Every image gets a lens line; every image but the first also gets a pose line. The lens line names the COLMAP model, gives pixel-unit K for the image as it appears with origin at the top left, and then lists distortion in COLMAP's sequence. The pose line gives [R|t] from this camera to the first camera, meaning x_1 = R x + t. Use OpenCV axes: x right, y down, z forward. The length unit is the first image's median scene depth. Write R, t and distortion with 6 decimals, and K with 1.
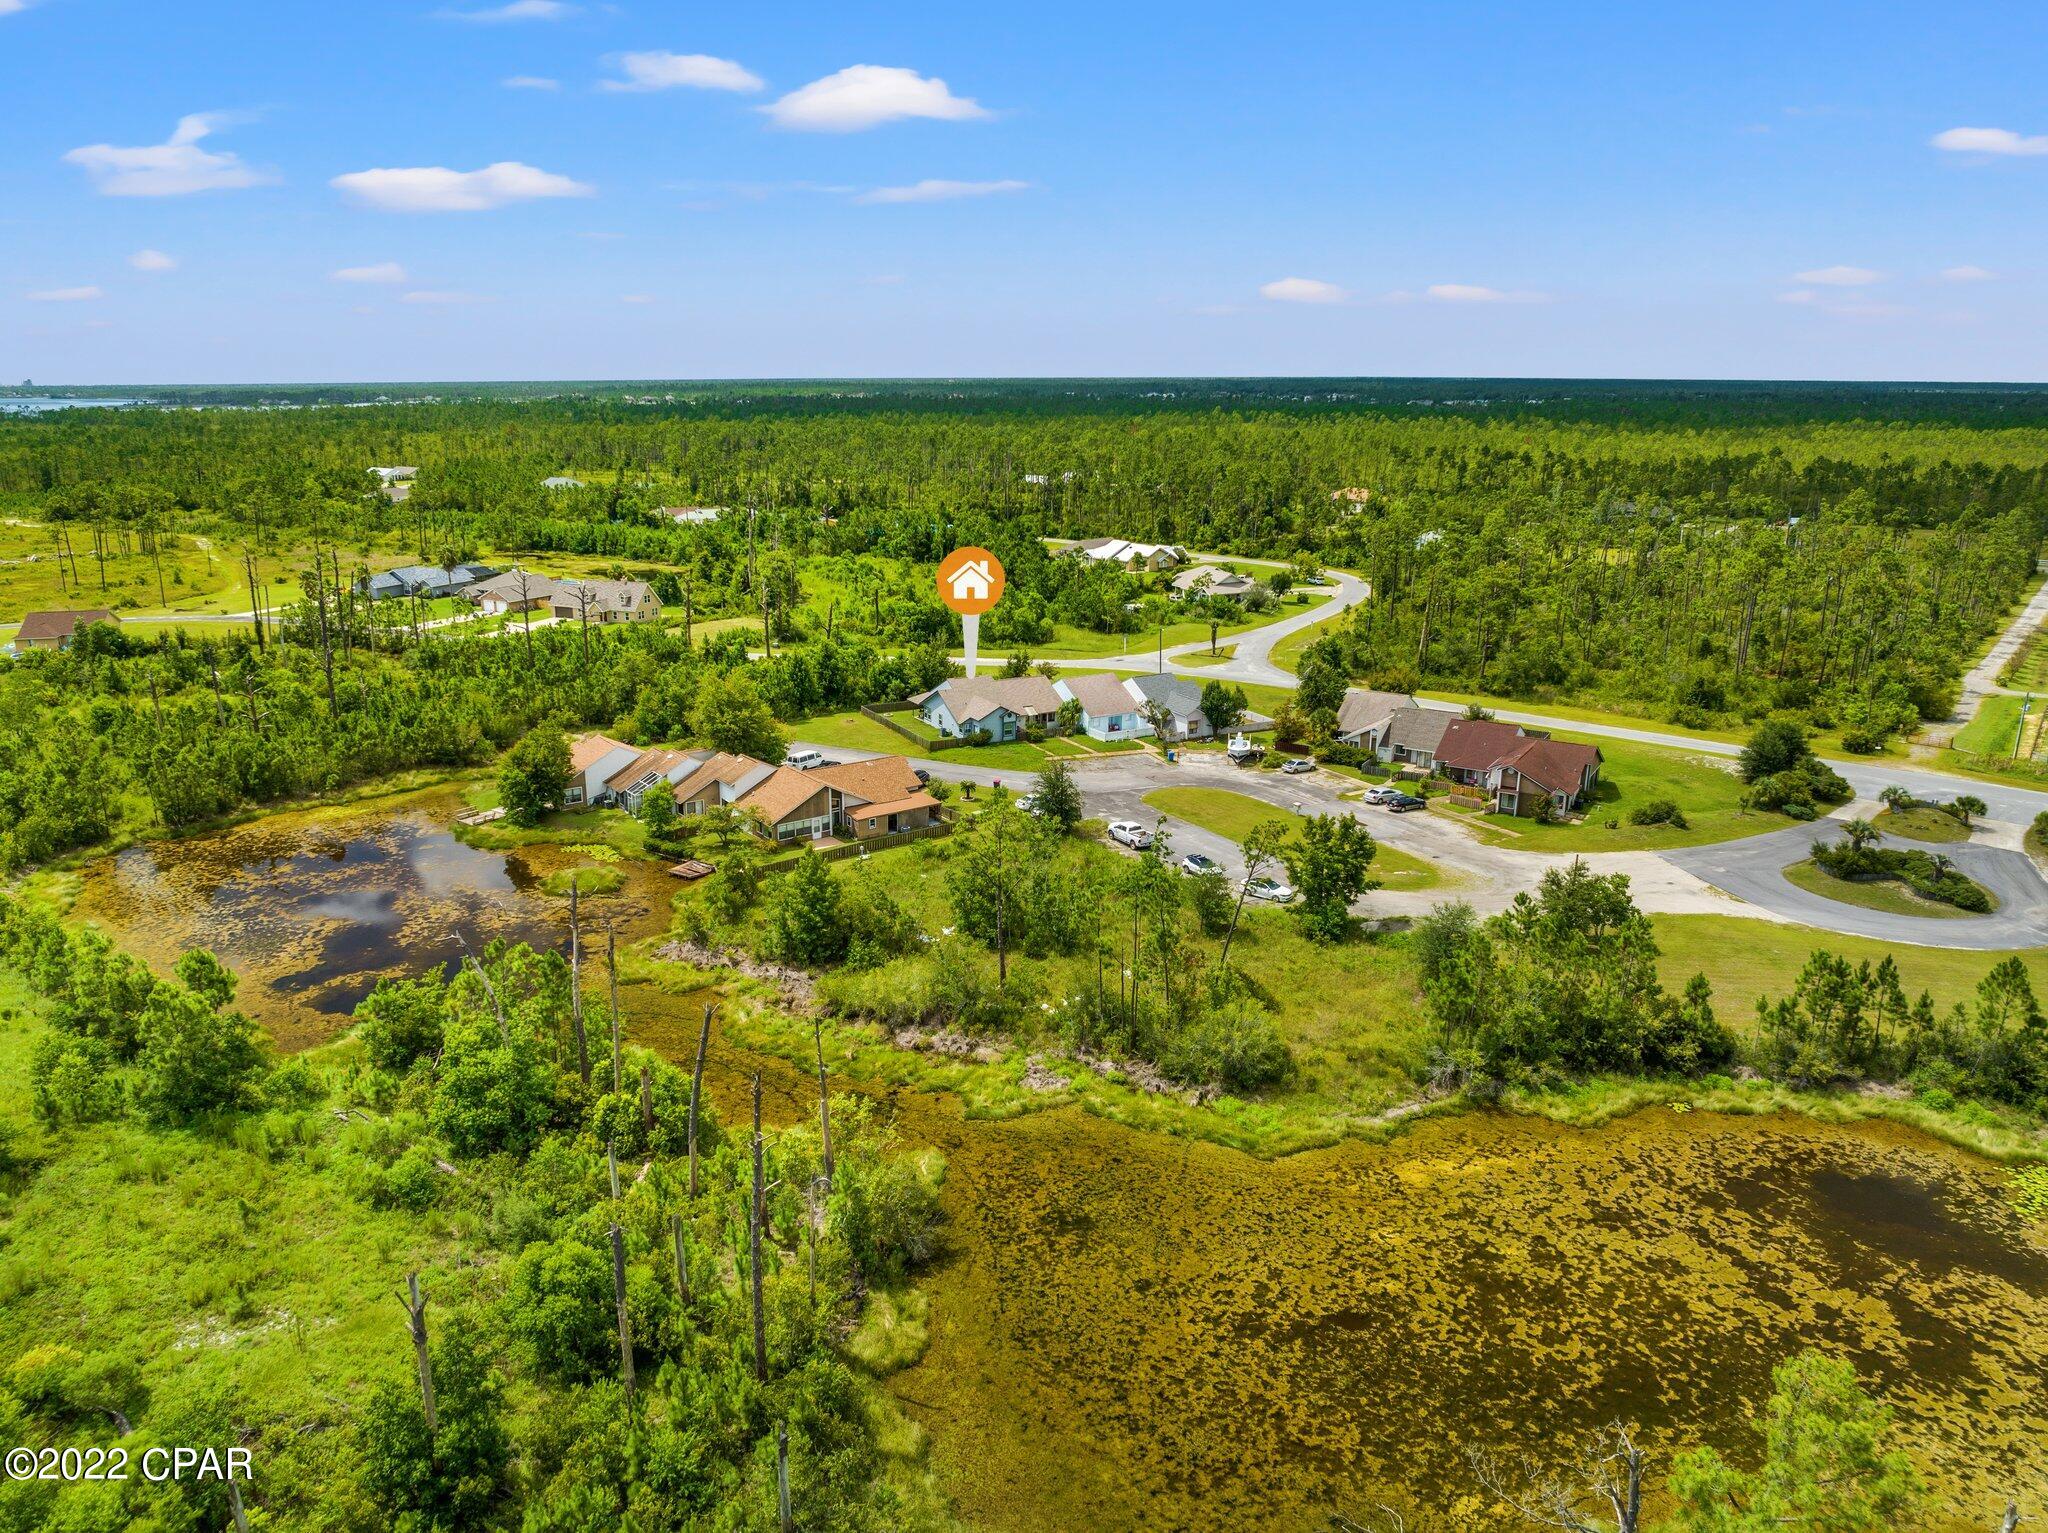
lens RADIAL K [[1442.8, 0, 1024.0], [0, 1442.8, 766.5], [0, 0, 1]] dist [-0.045689, -0.000120]
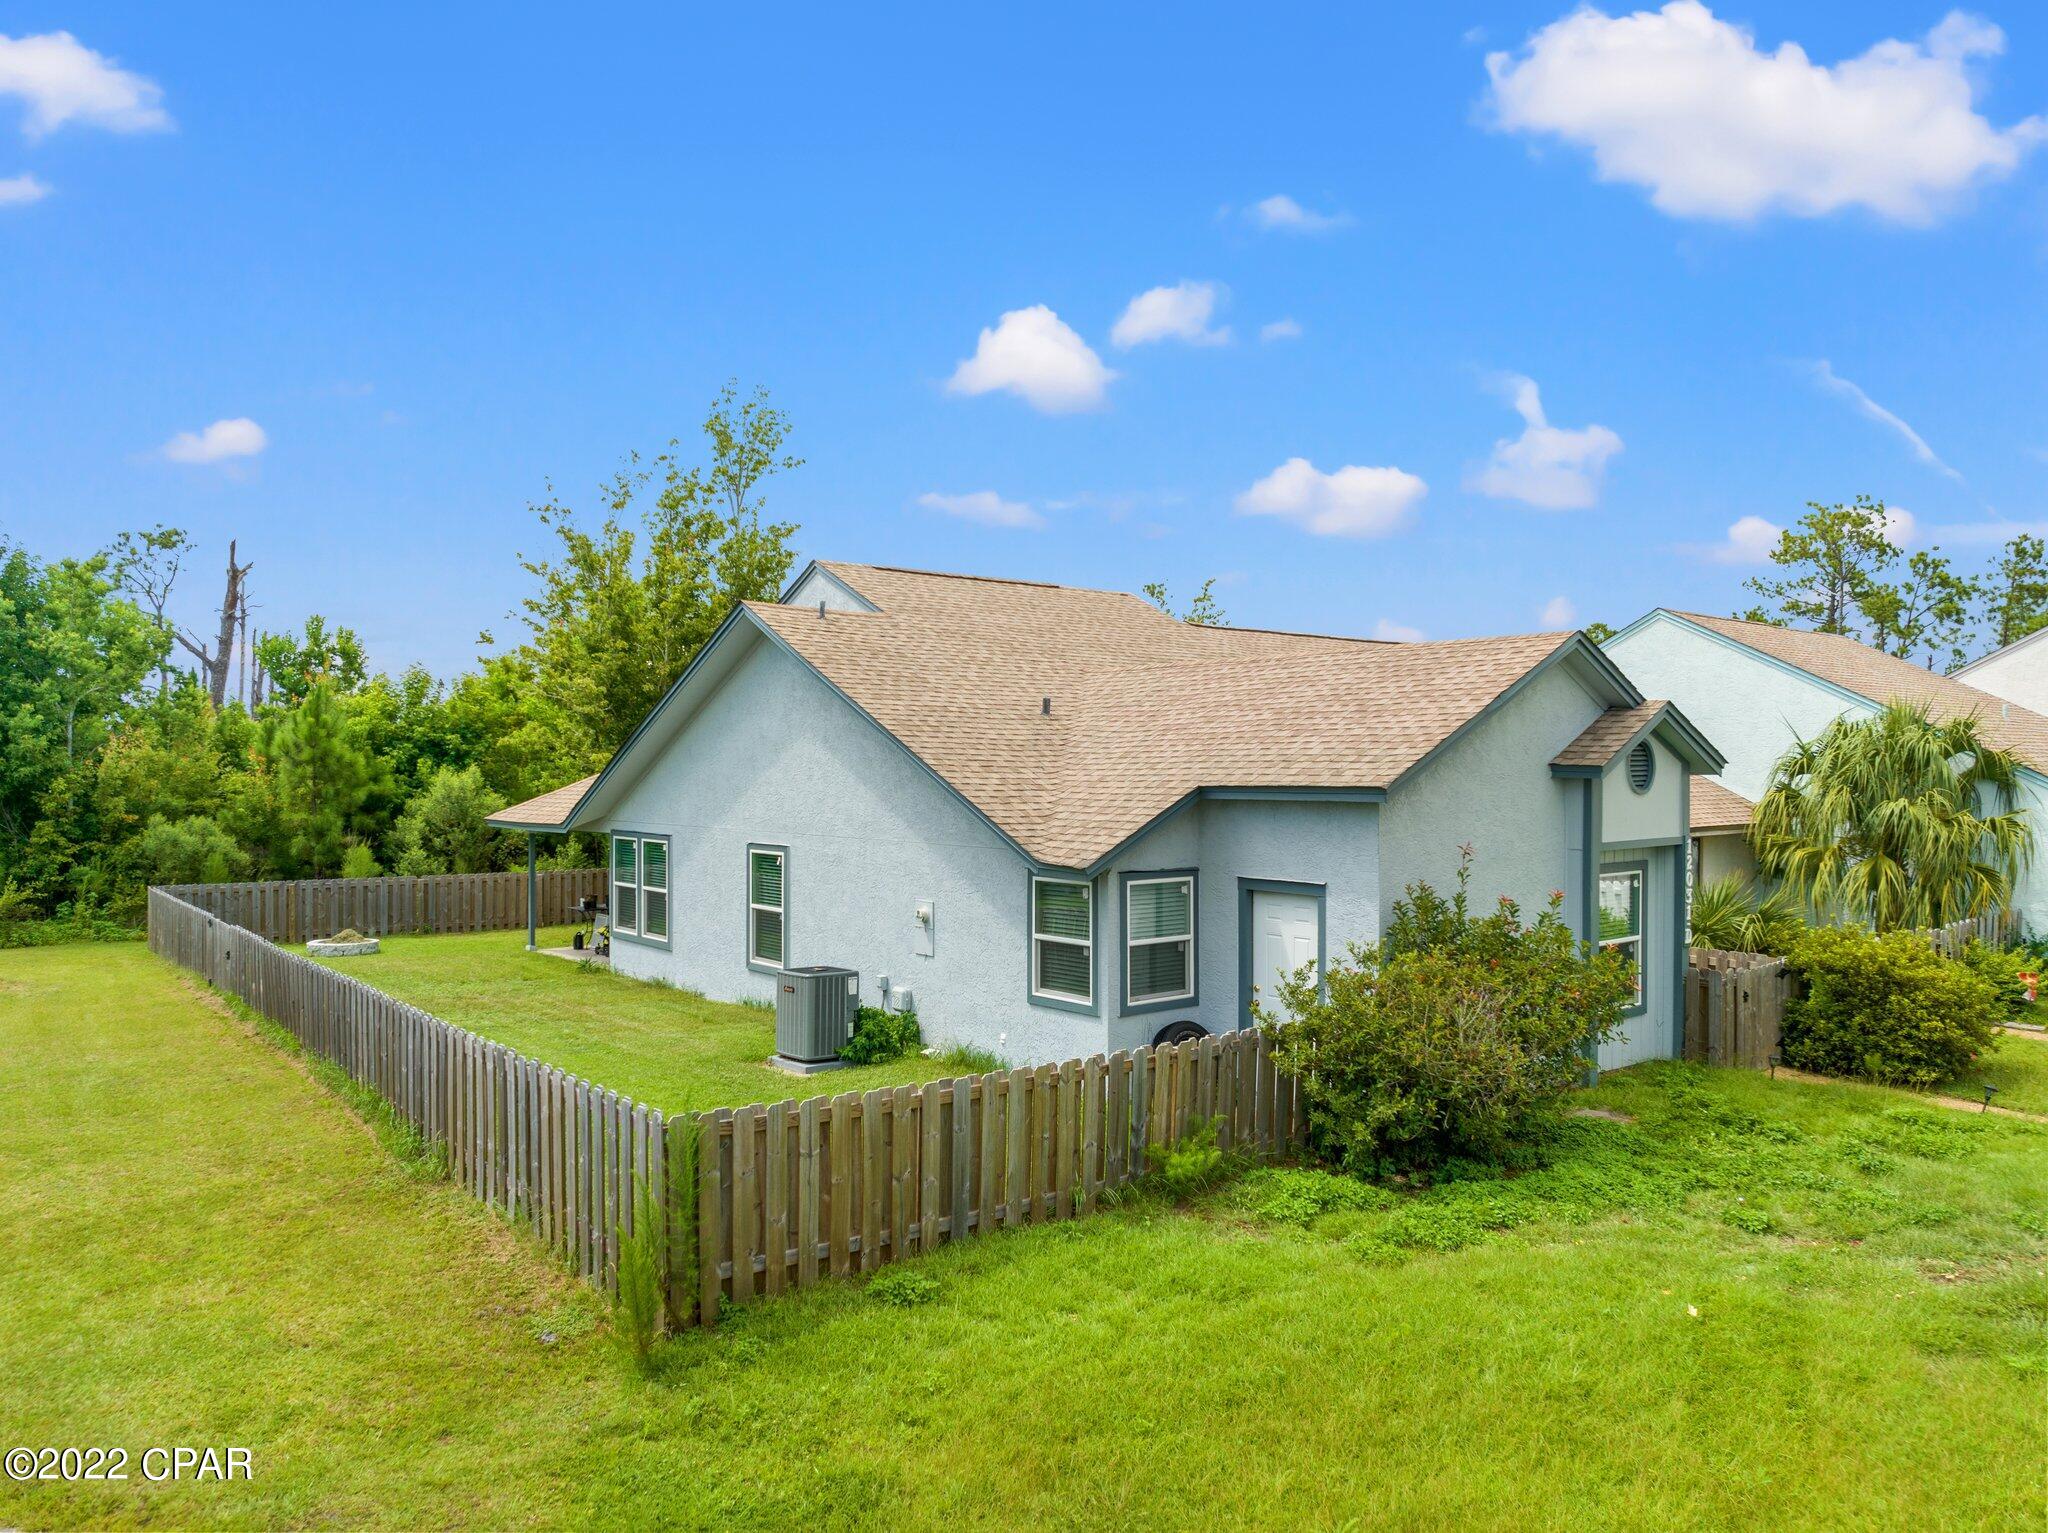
lens RADIAL K [[1442.8, 0, 1024.0], [0, 1442.8, 766.5], [0, 0, 1]] dist [-0.045689, -0.000120]
pose [[0.982492, -0.004181, 0.186255, -0.040565], [0.054194, 0.962928, -0.264258, -0.009962], [-0.178246, 0.269725, 0.946296, 0.614806]]
